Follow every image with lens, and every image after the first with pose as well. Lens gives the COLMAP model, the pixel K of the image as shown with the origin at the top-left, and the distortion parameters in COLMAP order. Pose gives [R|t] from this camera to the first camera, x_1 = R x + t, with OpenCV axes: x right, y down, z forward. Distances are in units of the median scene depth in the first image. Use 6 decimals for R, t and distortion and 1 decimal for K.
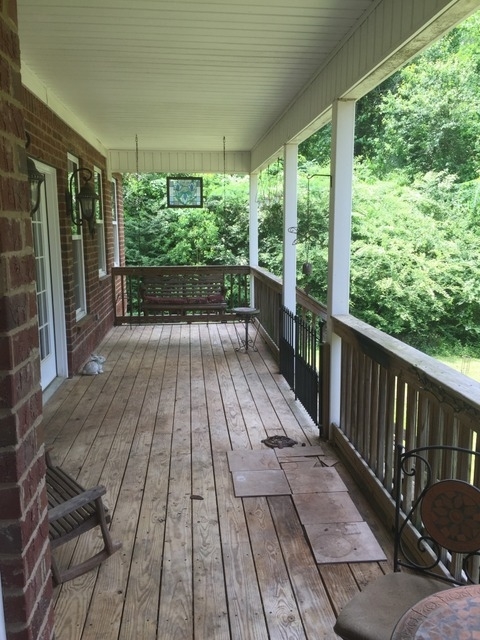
lens RADIAL K [[557.4, 0, 240.0], [0, 557.4, 320.0], [0, 0, 1]] dist [0.053364, -0.012858]
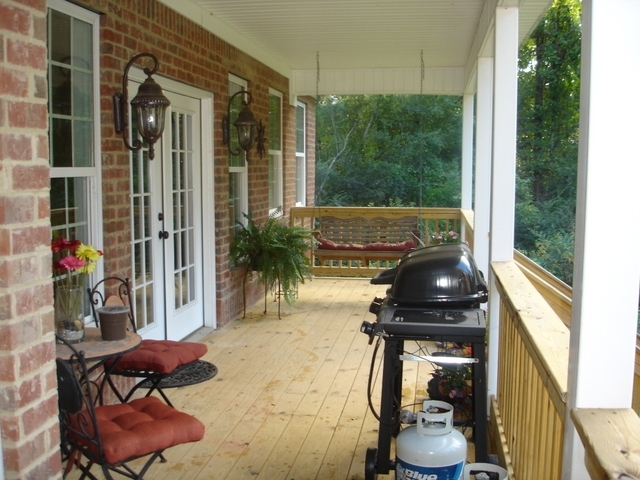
lens RADIAL K [[737.4, 0, 320.0], [0, 737.4, 240.0], [0, 0, 1]] dist [-0.027248, -0.023243]
pose [[0.969043, 0.031107, -0.244926, 0.106641], [-0.046353, 0.997313, -0.056729, 0.019050], [0.242503, 0.066326, 0.967881, -0.064097]]
